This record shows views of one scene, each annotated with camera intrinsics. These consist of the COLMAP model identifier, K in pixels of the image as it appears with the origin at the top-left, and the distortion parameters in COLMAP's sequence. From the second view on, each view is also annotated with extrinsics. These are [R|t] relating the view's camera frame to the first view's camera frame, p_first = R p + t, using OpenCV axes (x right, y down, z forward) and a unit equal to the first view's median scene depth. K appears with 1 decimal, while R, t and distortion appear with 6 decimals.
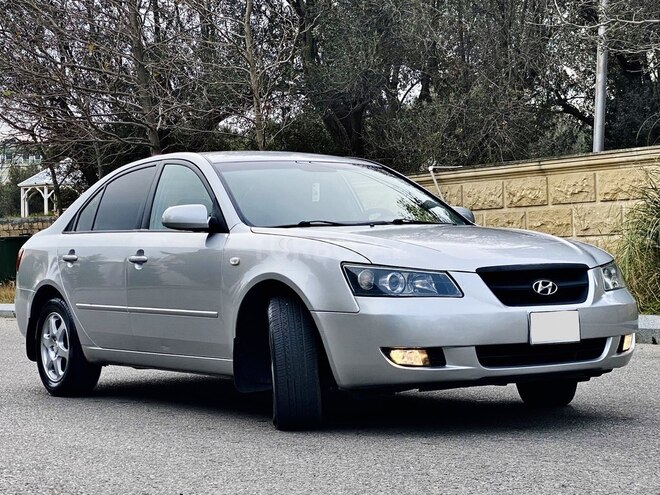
lens RADIAL K [[1406.8, 0, 325.8], [0, 1406.8, 246.6], [0, 0, 1]] dist [0.137684, 0.000000]
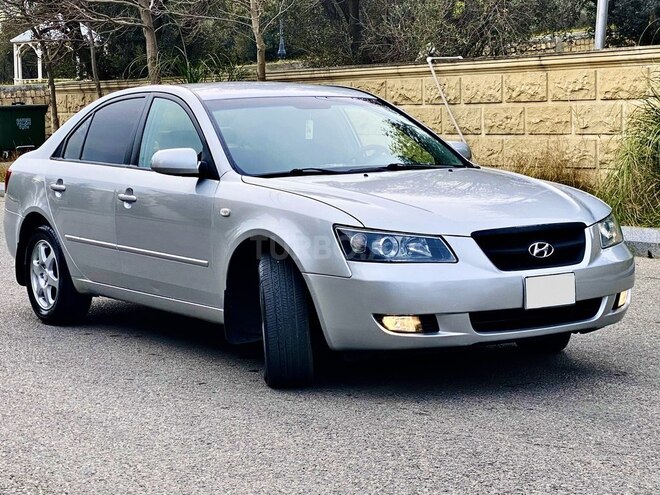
lens RADIAL K [[1406.8, 0, 336.3], [0, 1406.8, 244.9], [0, 0, 1]] dist [0.137684, 0.000000]
pose [[0.999941, 0.005556, 0.009348, 0.003193], [-0.006504, 0.994488, 0.104648, -0.065499], [-0.008715, -0.104702, 0.994465, 0.022395]]
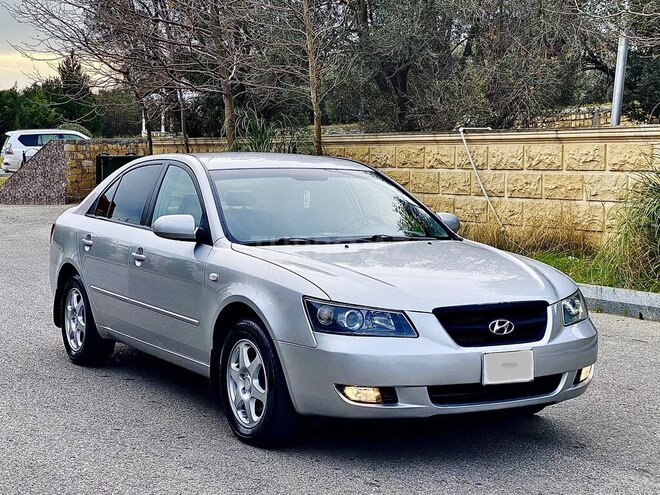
lens RADIAL K [[1177.4, 0, 341.9], [0, 1177.4, 257.3], [0, 0, 1]] dist [0.112982, 0.000000]
pose [[0.997911, 0.041034, -0.049894, 0.069106], [-0.036341, 0.995134, 0.091589, -0.082354], [0.053409, -0.089584, 0.994546, 0.125674]]
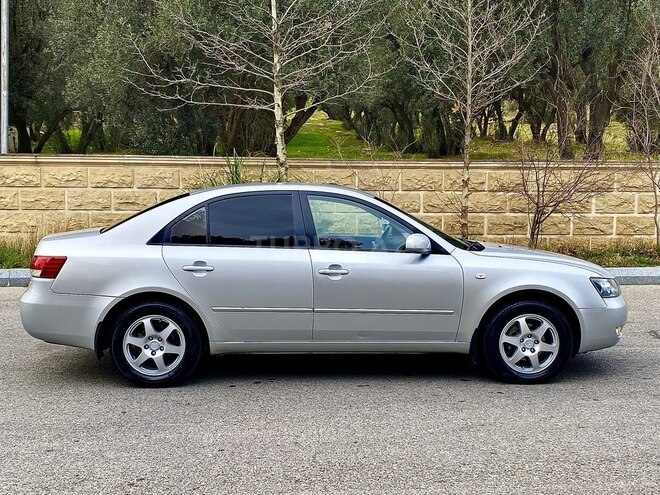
lens RADIAL K [[790.2, 0, 328.0], [0, 790.2, 247.2], [0, 0, 1]] dist [0.106613, 0.000000]
pose [[0.521039, -0.043918, 0.852402, -0.790731], [-0.027933, 0.997263, 0.068455, -0.066283], [-0.853076, -0.059478, 0.518386, 0.667682]]
